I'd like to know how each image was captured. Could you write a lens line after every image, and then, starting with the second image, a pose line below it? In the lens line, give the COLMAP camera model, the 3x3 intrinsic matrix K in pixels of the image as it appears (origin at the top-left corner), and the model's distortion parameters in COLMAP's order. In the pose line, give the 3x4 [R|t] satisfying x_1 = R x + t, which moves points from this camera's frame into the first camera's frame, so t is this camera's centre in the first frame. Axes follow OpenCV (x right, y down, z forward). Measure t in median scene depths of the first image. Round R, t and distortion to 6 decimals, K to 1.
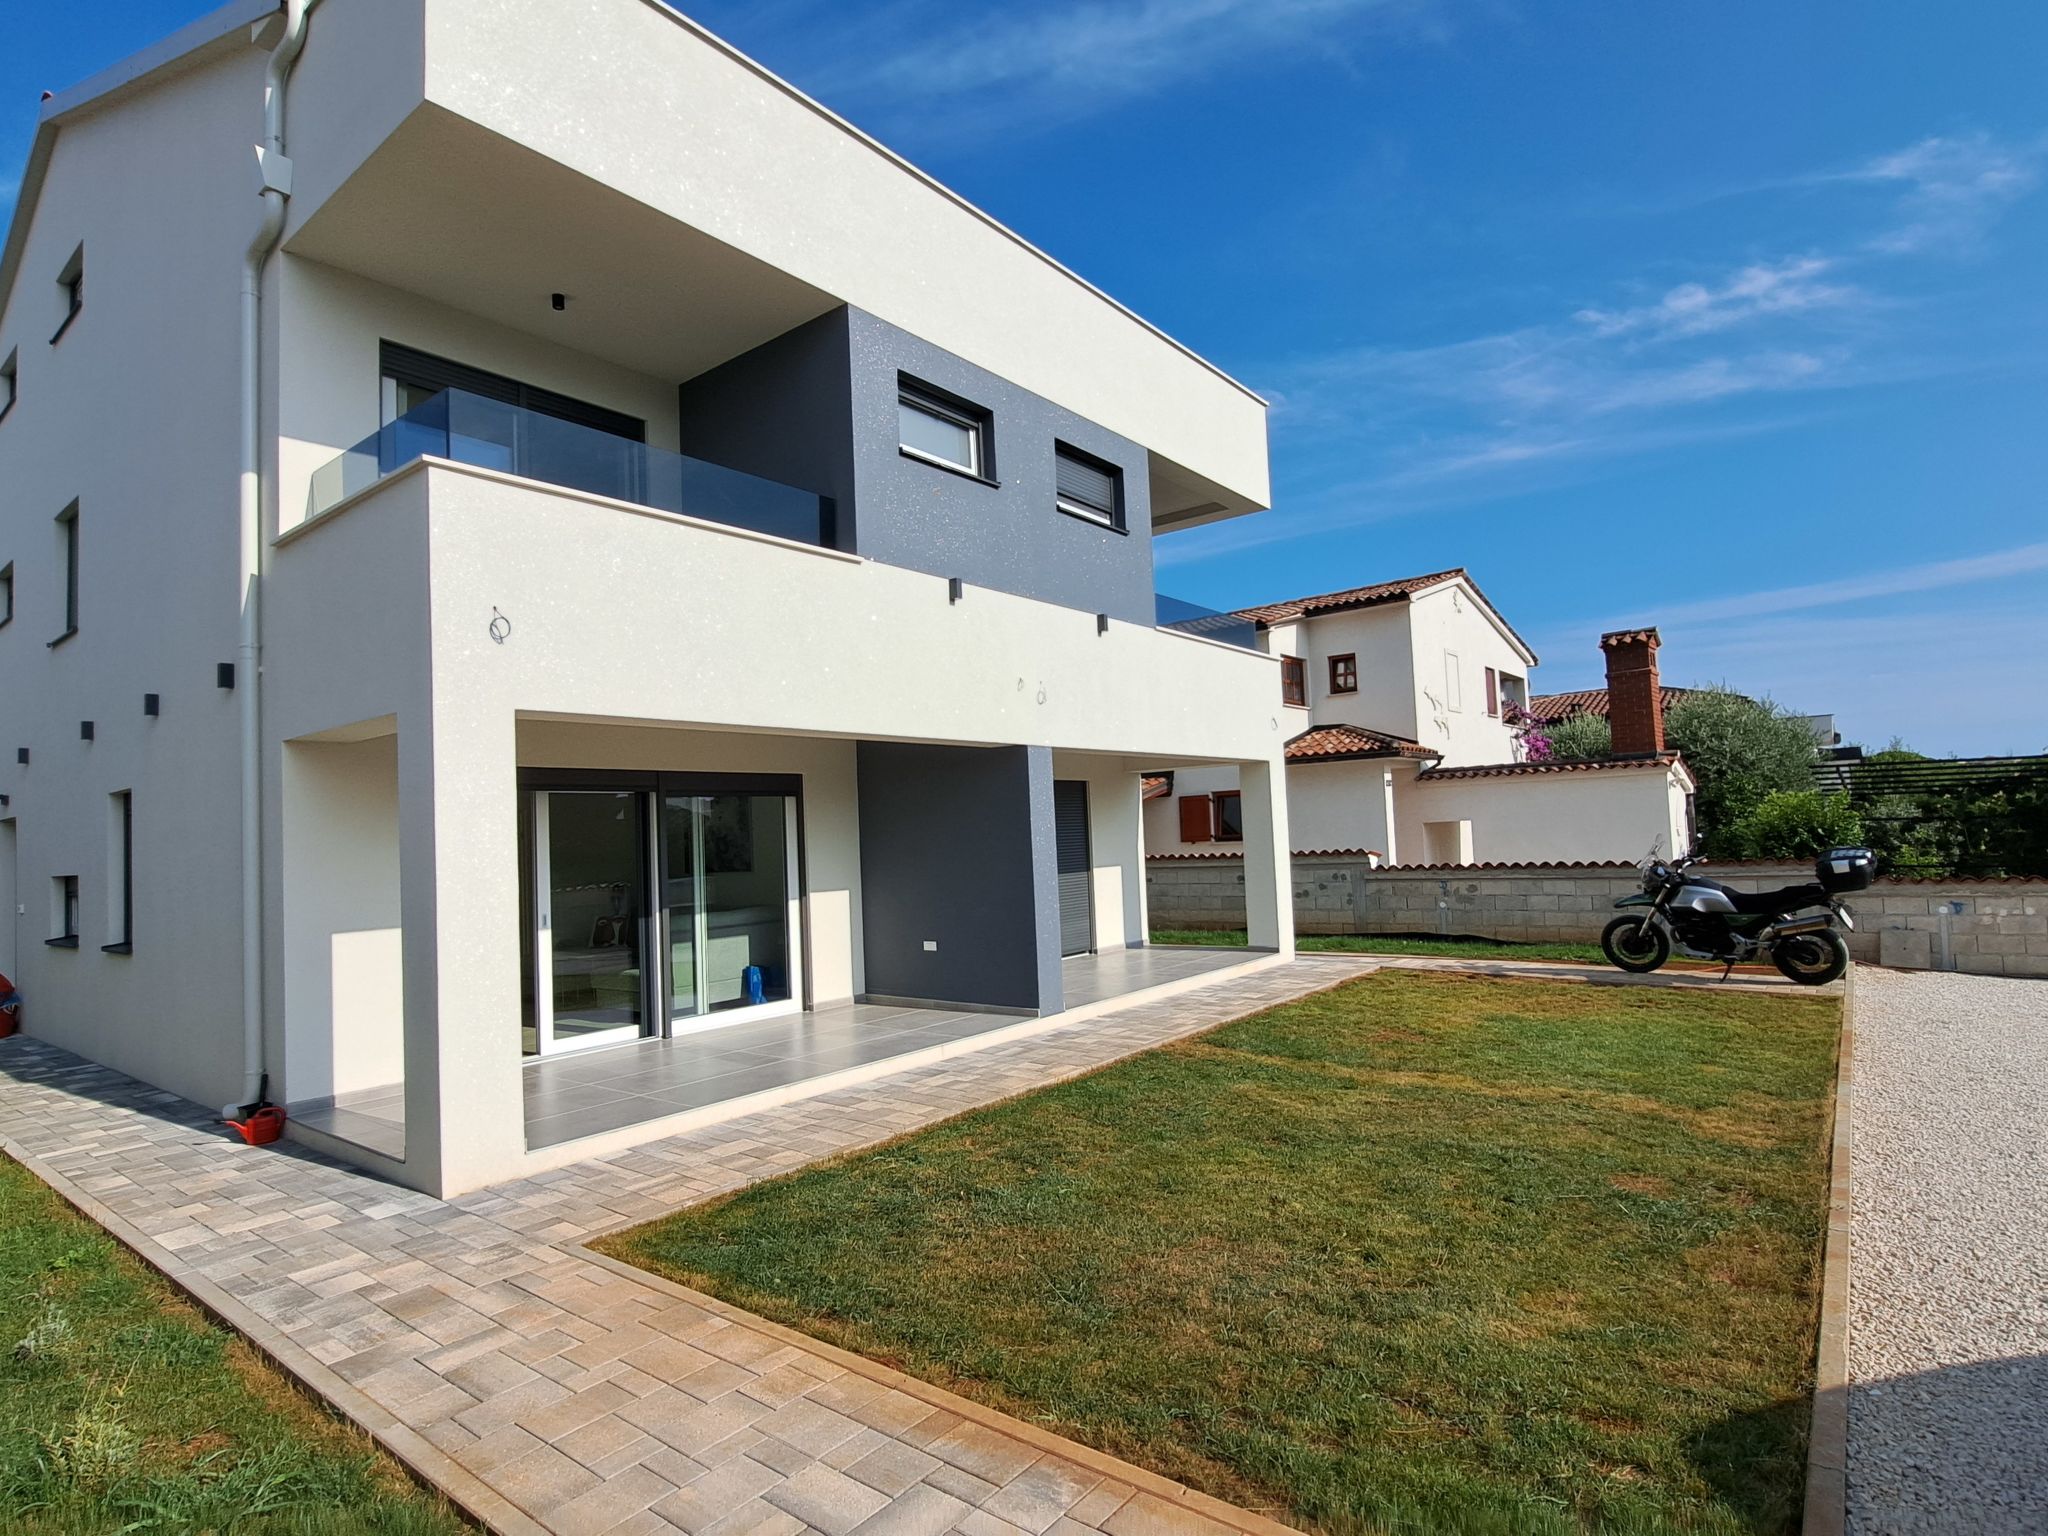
lens RADIAL K [[1090.4, 0, 1026.2], [0, 1090.4, 778.8], [0, 0, 1]] dist [0.000345, -0.013499]
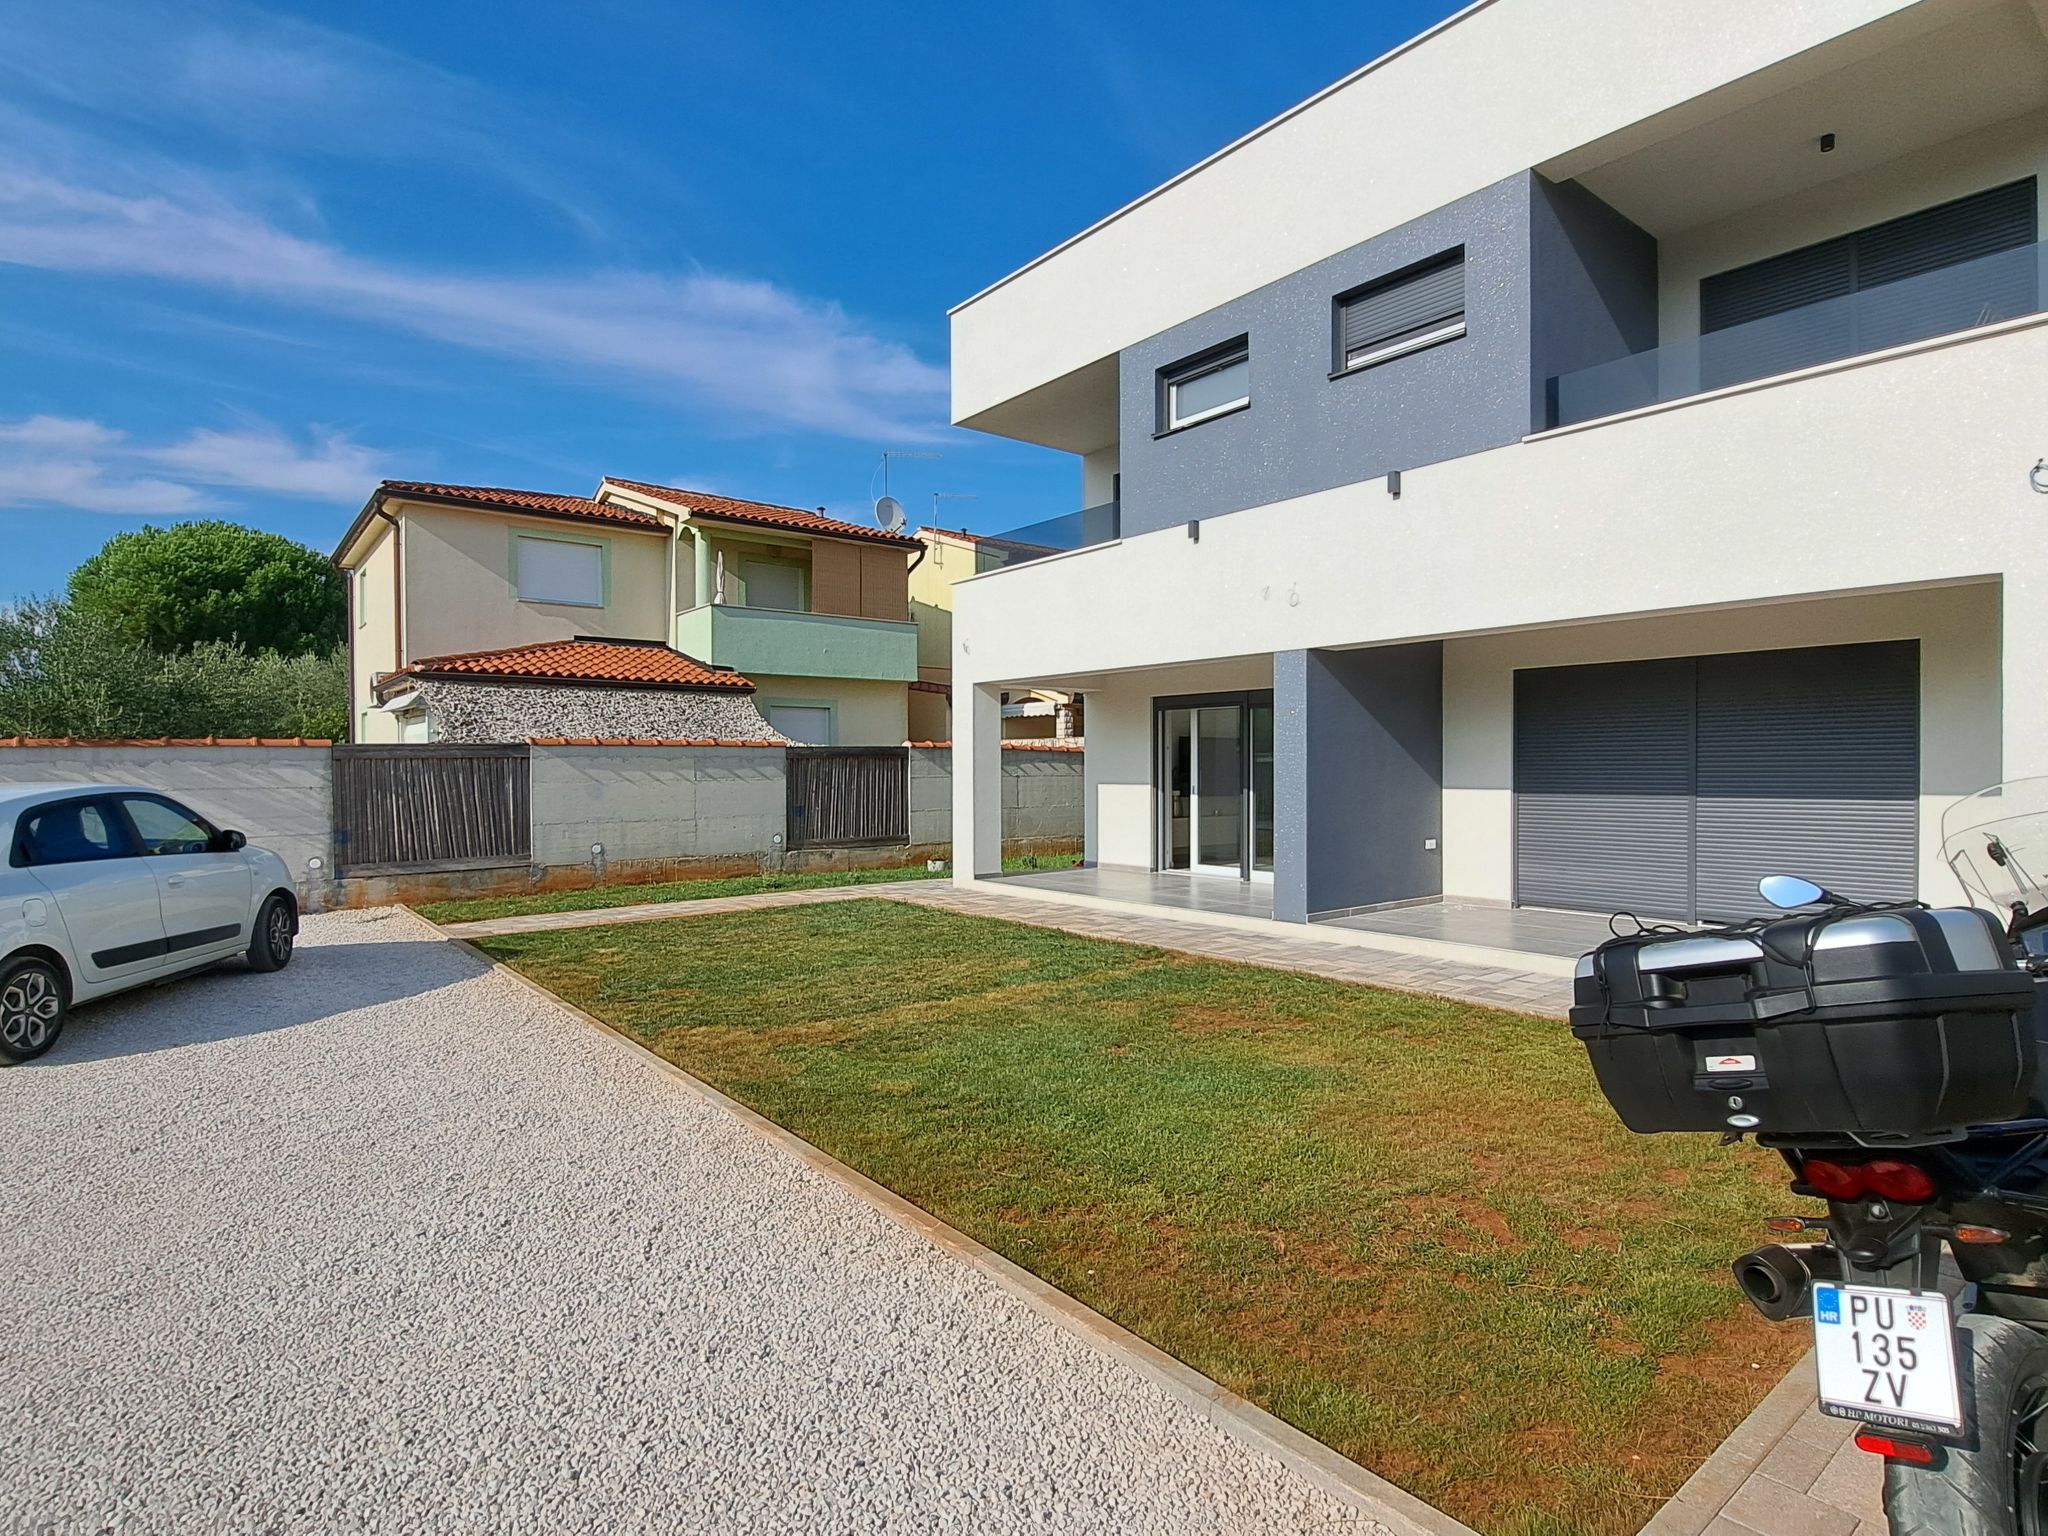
lens RADIAL K [[1090.4, 0, 1026.2], [0, 1090.4, 778.8], [0, 0, 1]] dist [0.000345, -0.013499]
pose [[-0.236476, 0.066635, -0.969350, 1.126508], [0.068168, 0.996325, 0.051860, 0.014556], [0.969243, -0.053815, -0.240150, 1.115720]]
